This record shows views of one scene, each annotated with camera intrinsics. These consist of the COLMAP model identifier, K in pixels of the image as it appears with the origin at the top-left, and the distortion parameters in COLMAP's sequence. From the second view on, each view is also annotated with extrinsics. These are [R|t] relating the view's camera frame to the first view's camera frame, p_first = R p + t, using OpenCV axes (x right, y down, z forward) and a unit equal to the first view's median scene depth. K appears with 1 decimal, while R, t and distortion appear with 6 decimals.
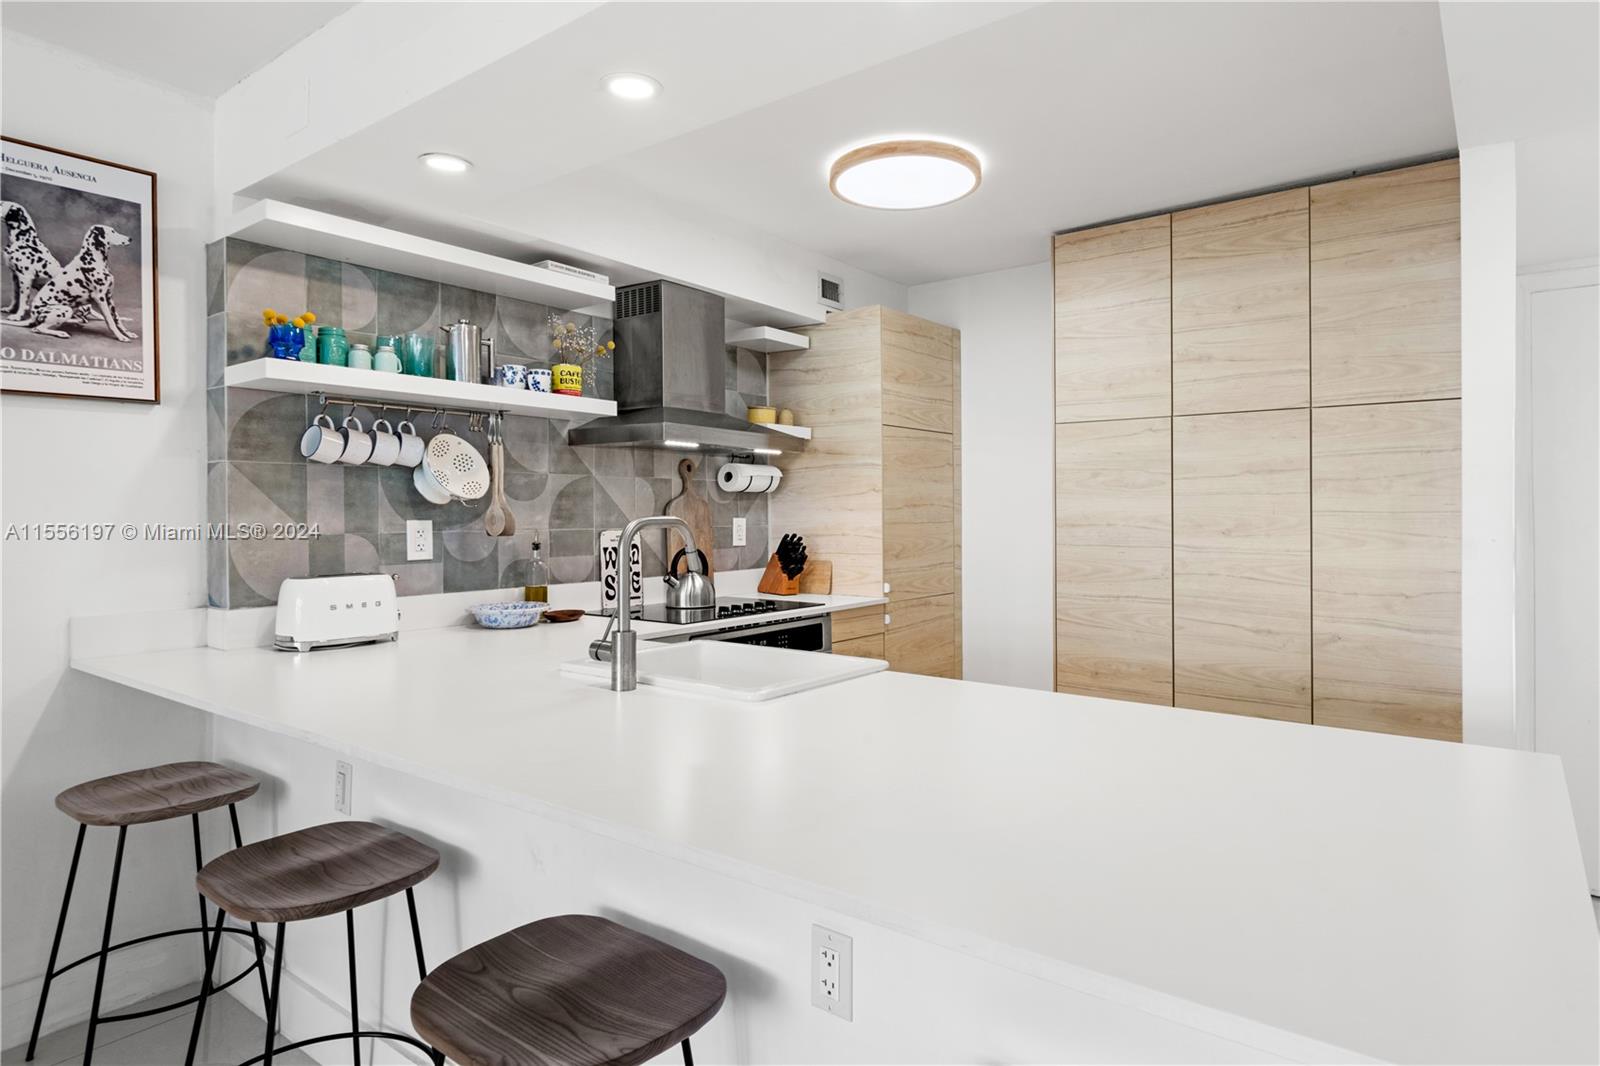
lens RADIAL K [[894.1, 0, 834.2], [0, 894.1, 524.7], [0, 0, 1]] dist [0.003242, -0.002653]
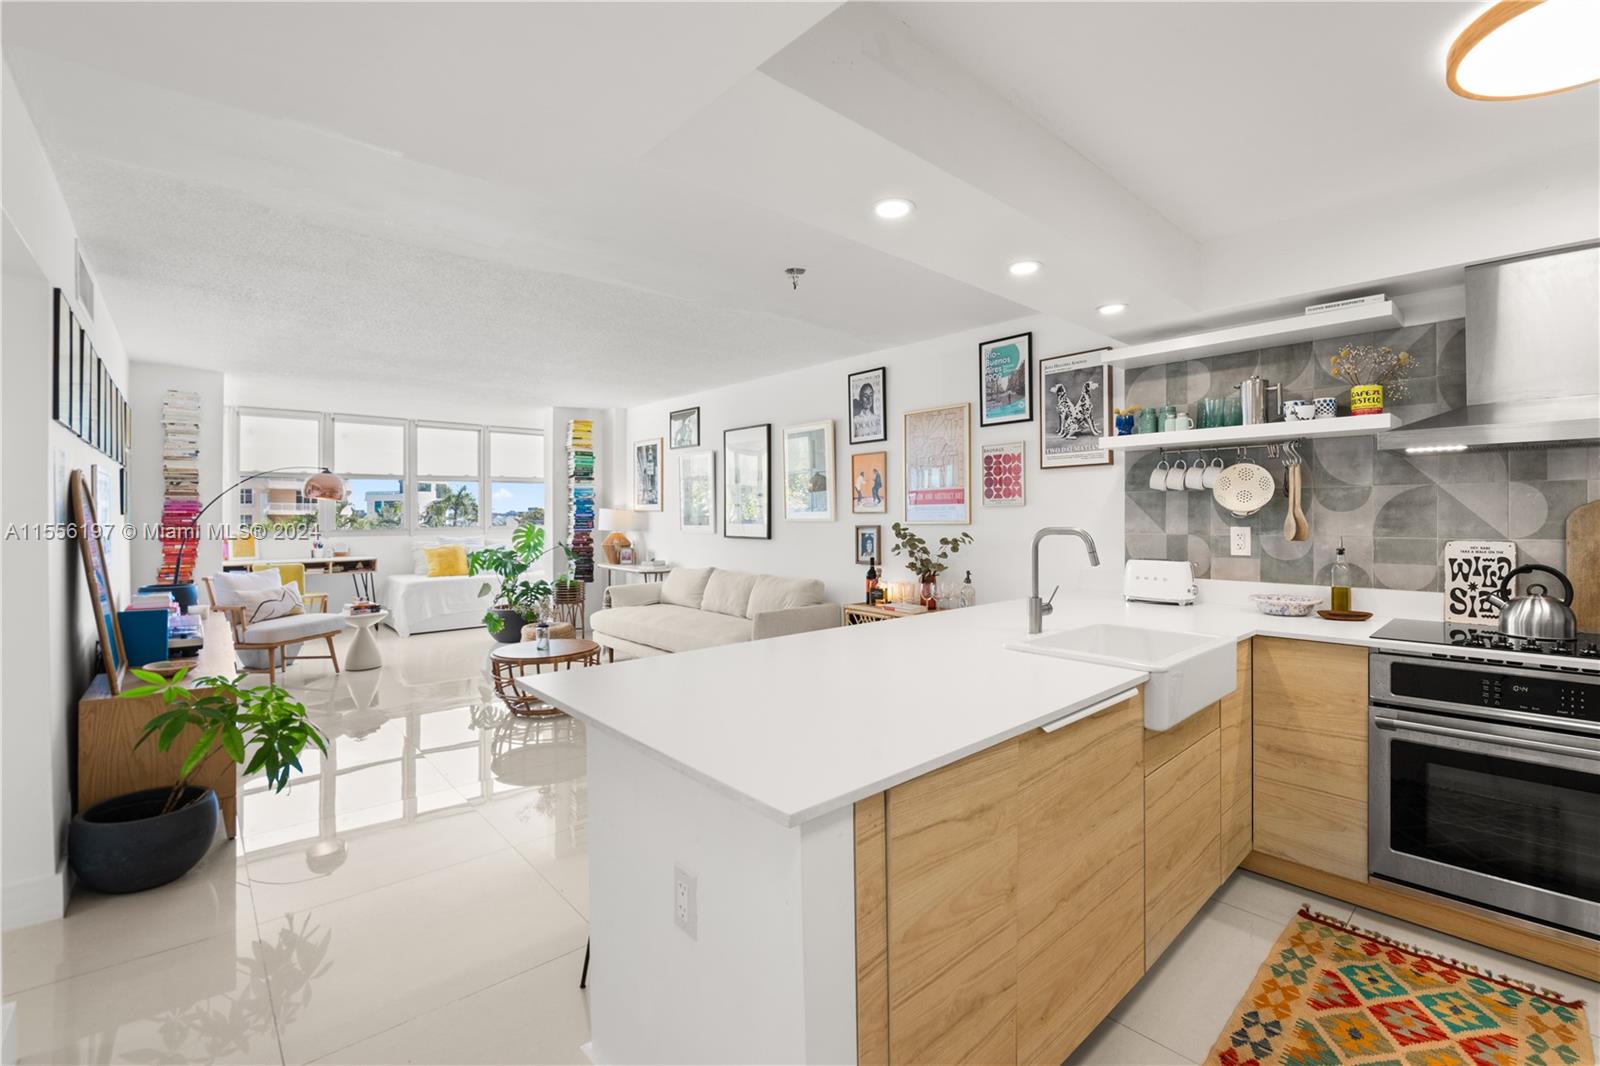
lens RADIAL K [[700.6, 0, 844.8], [0, 700.6, 511.3], [0, 0, 1]] dist [-0.027754, 0.000053]
pose [[-0.164450, -0.003121, -0.986380, 0.712381], [-0.011491, 0.999933, -0.001248, -0.021045], [0.986318, 0.011129, -0.164475, 0.583110]]
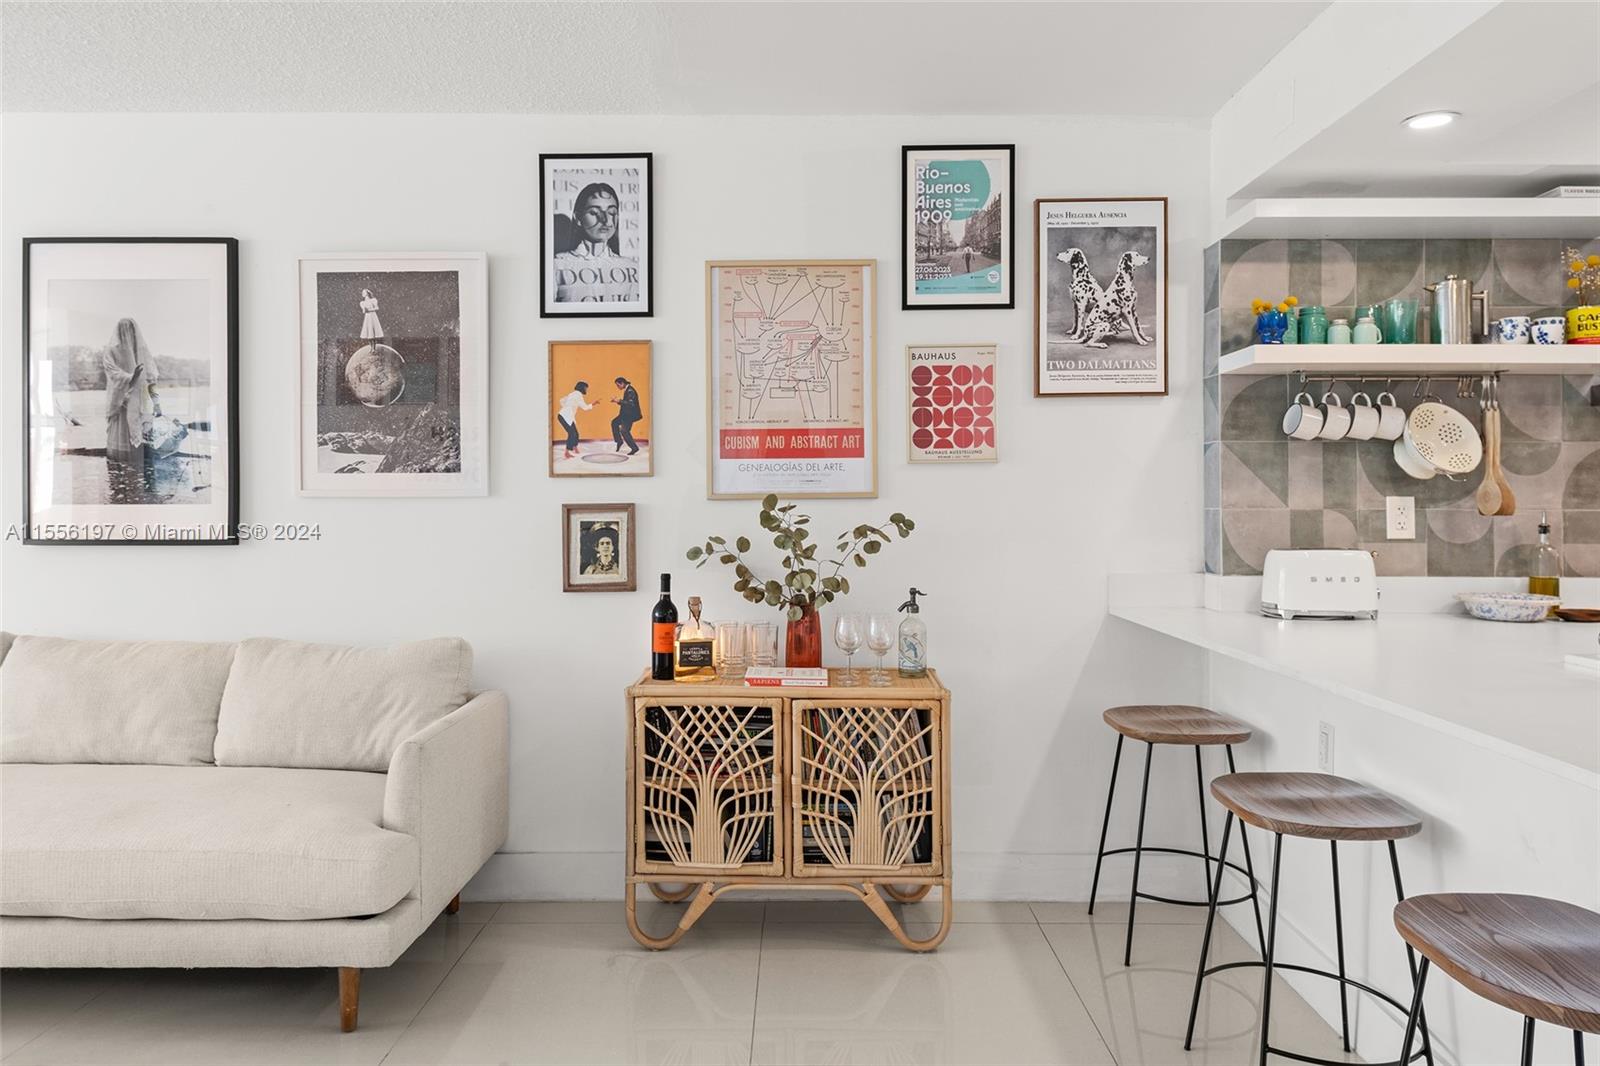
lens RADIAL K [[1072.2, 0, 822.2], [0, 1072.2, 492.0], [0, 0, 1]] dist [0.011460, -0.006000]
pose [[0.600870, -0.006114, -0.799323, 0.073866], [-0.010389, 0.999827, -0.015457, 0.014031], [0.799279, 0.017591, 0.600702, -0.162640]]
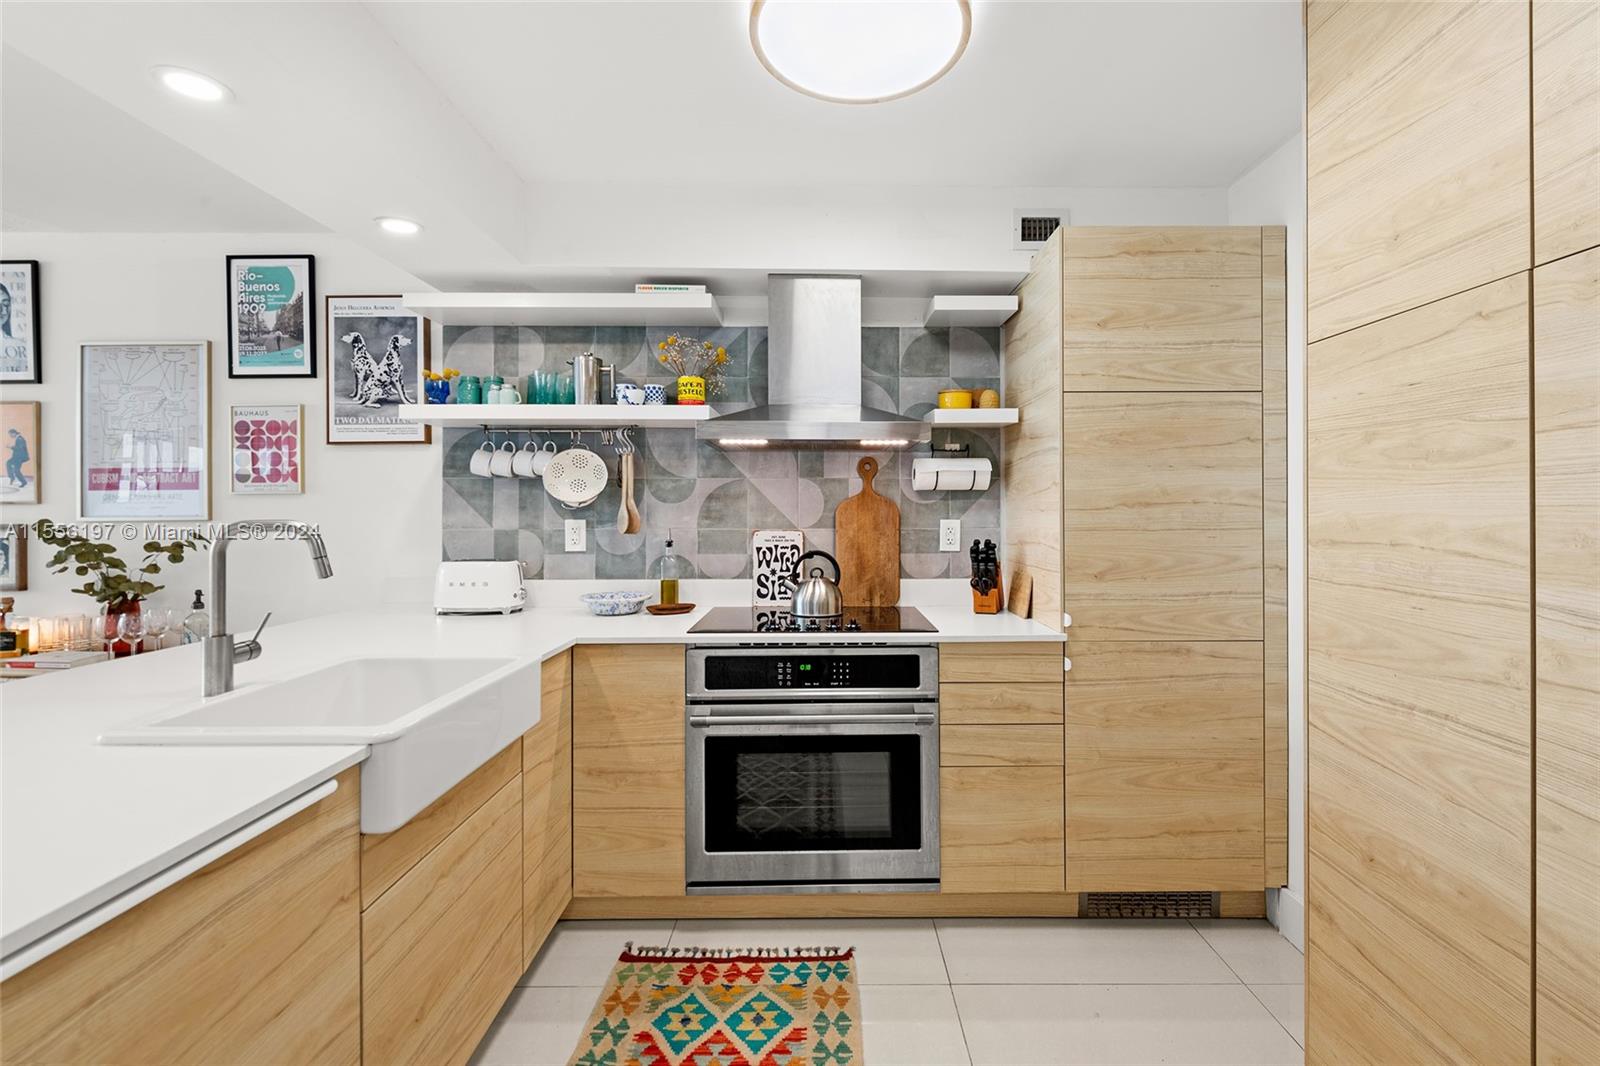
lens RADIAL K [[688.2, 0, 835.8], [0, 688.2, 513.9], [0, 0, 1]] dist [-0.000197, -0.000415]
pose [[0.607217, 0.004251, -0.794525, 0.530570], [-0.011007, 0.999935, -0.003062, -0.014302], [0.794460, 0.010604, 0.607224, 0.719422]]
